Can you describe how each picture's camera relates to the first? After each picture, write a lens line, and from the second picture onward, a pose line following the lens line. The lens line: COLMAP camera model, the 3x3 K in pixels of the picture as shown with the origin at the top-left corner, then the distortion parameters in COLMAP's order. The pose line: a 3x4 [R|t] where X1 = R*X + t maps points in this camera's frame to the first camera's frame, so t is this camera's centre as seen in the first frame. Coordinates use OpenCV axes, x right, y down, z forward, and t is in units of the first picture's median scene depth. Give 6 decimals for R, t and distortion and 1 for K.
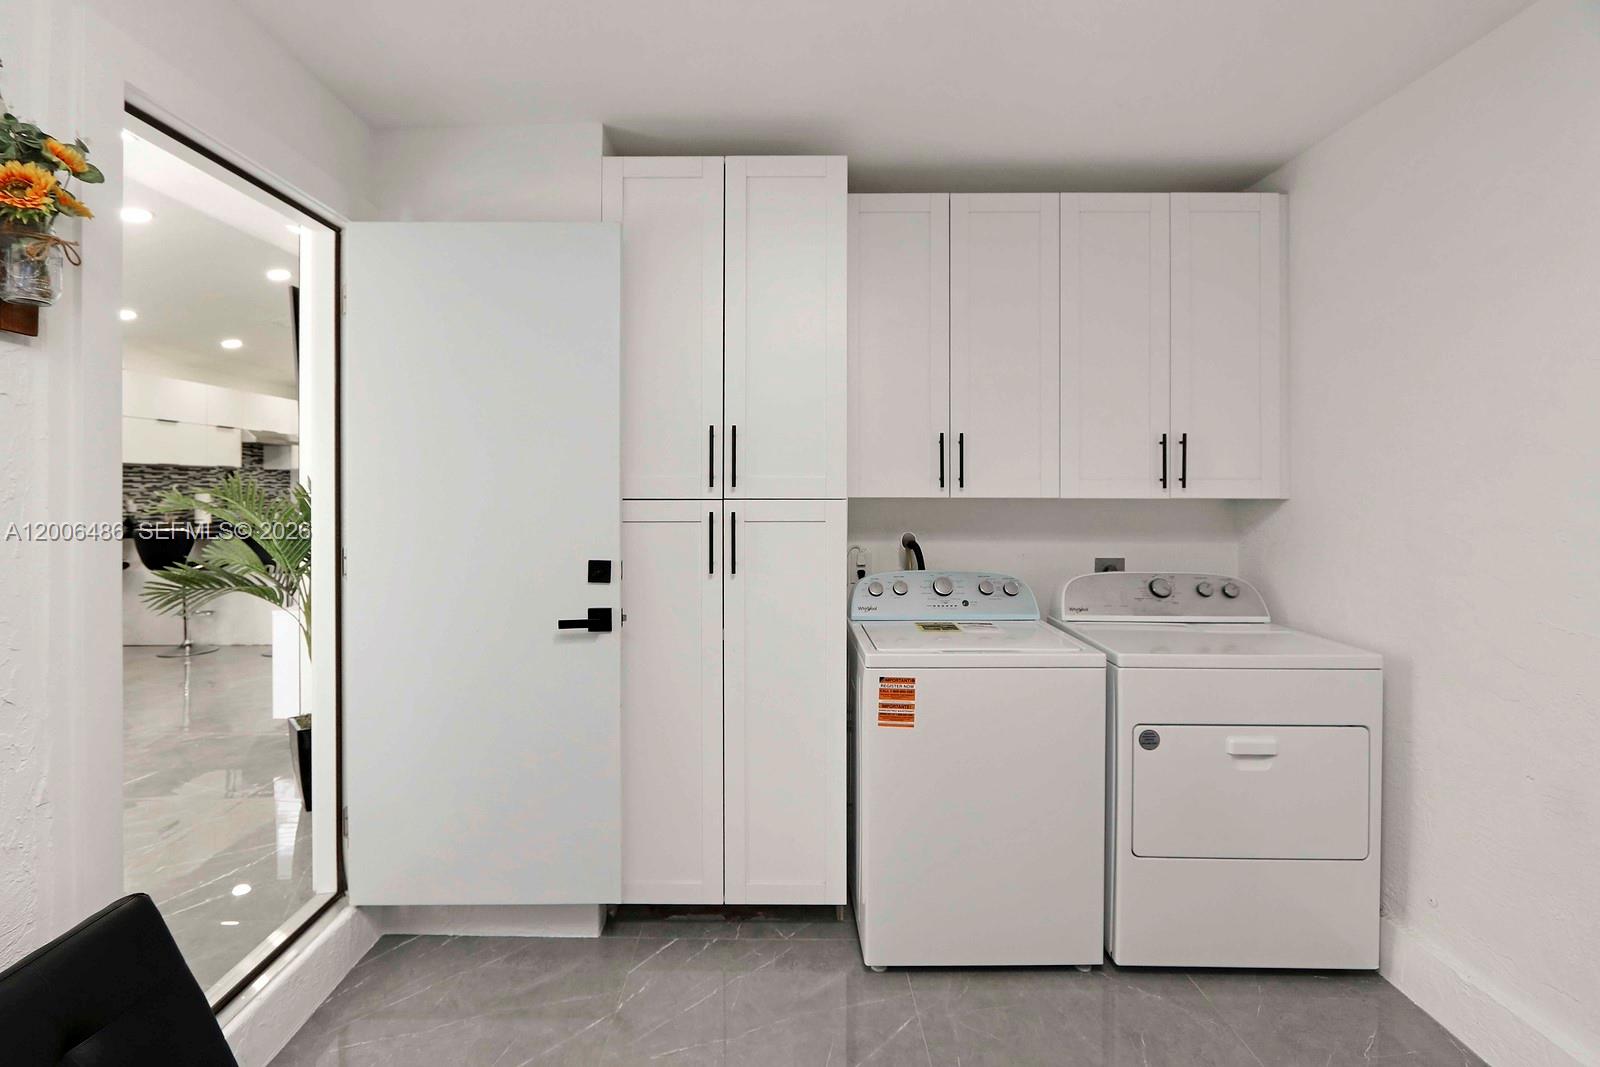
lens RADIAL K [[758.8, 0, 793.0], [0, 758.8, 493.3], [0, 0, 1]] dist [-0.013335, 0.002567]
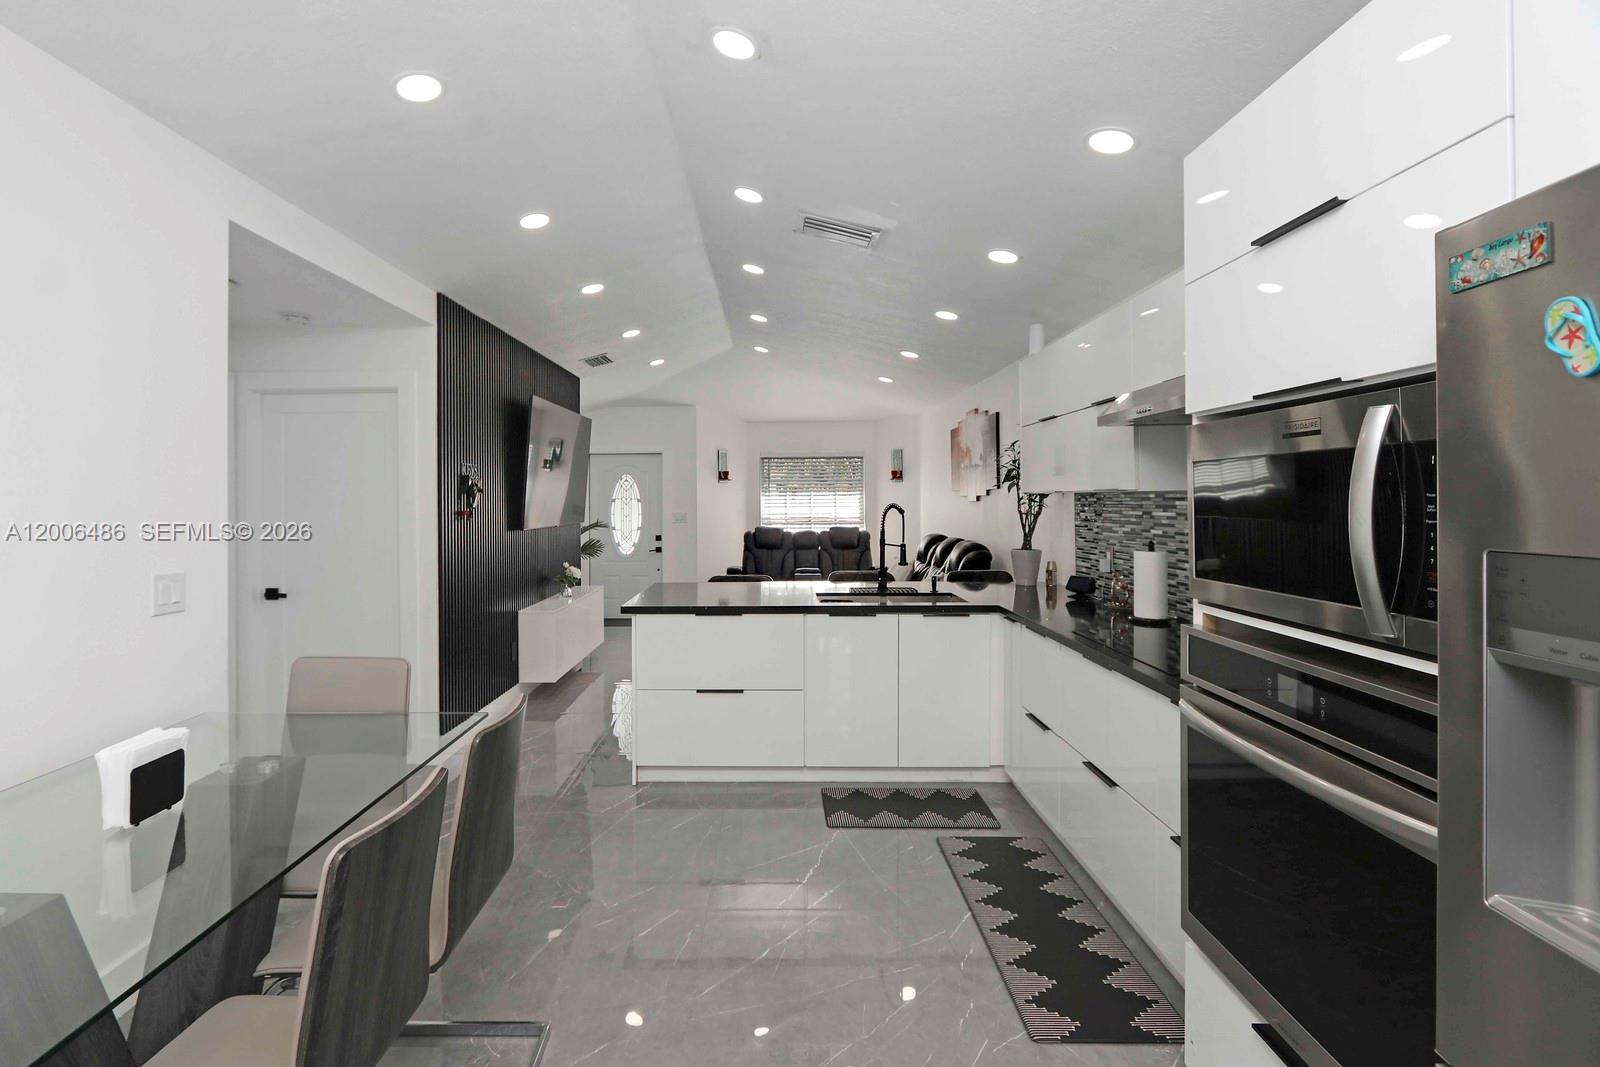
lens RADIAL K [[758.8, 0, 793.9], [0, 758.8, 493.7], [0, 0, 1]] dist [-0.013335, 0.002567]
pose [[-0.999505, -0.017402, -0.026215, -0.574895], [-0.017386, 0.999848, -0.000861, -0.030298], [0.026226, -0.000405, -0.999656, 1.489910]]
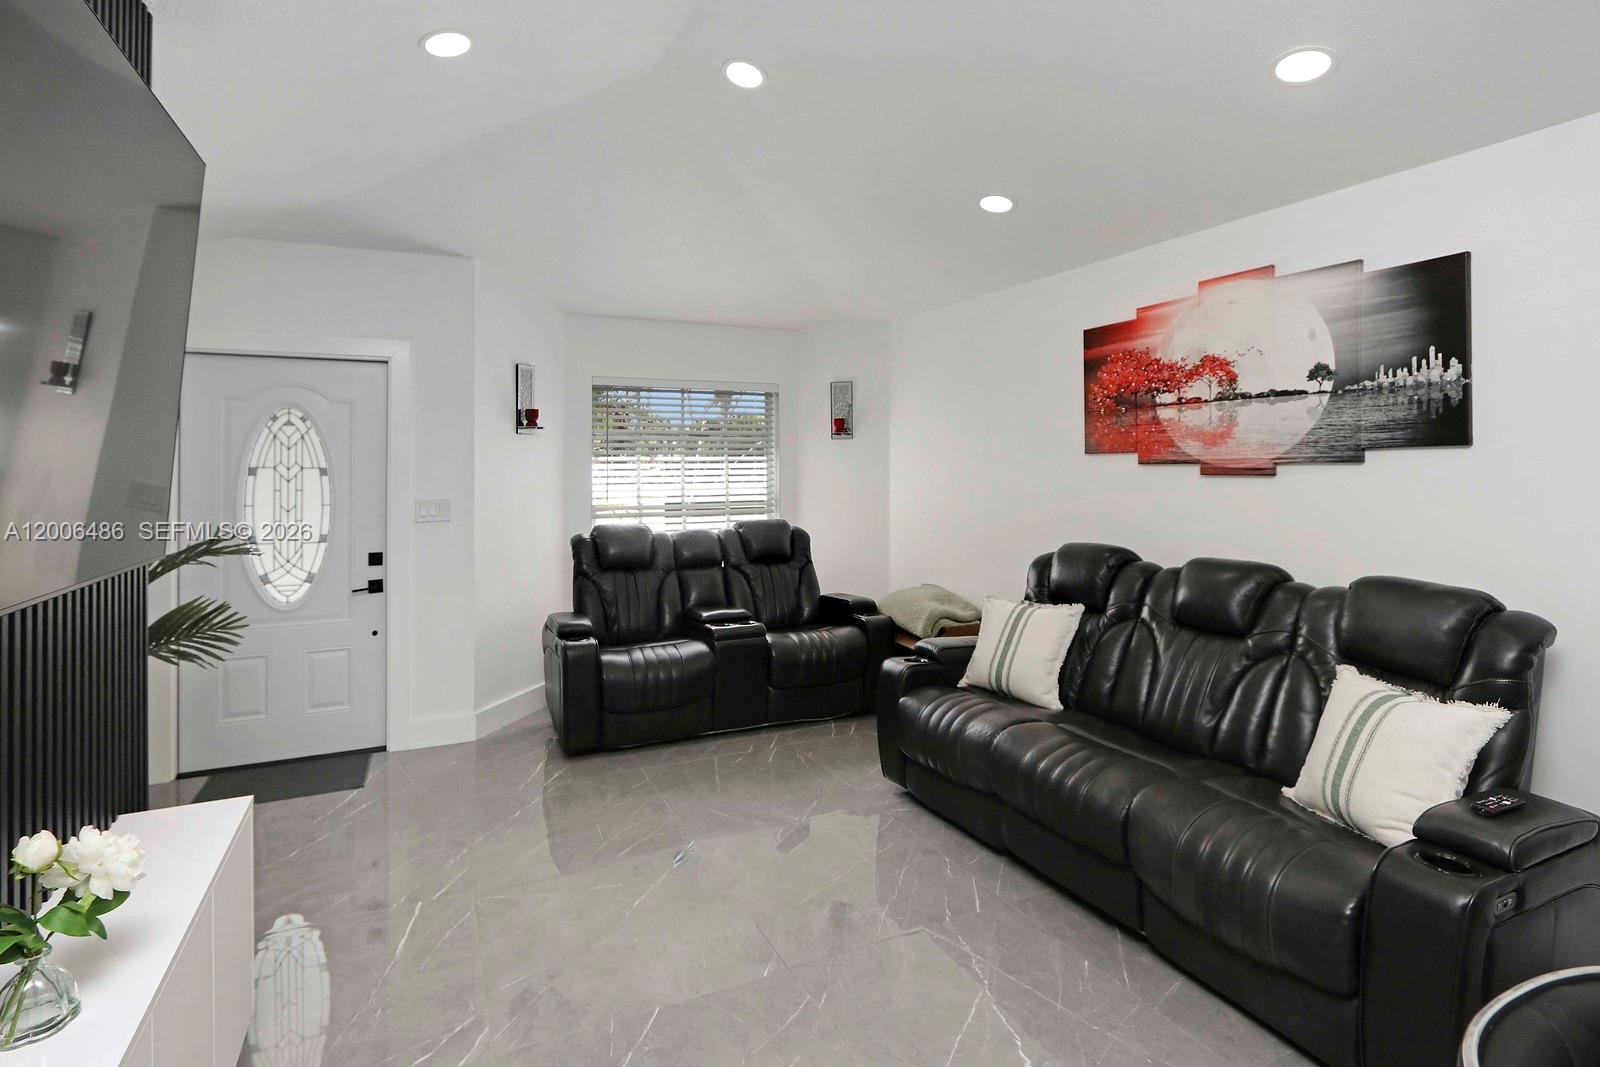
lens RADIAL K [[758.8, 0, 768.8], [0, 758.8, 460.6], [0, 0, 1]] dist [-0.013335, 0.002567]
pose [[-0.907368, -0.024271, -0.419636, -0.403747], [-0.021686, 0.999705, -0.010931, -0.023589], [0.419778, -0.000818, -0.907627, 0.800153]]
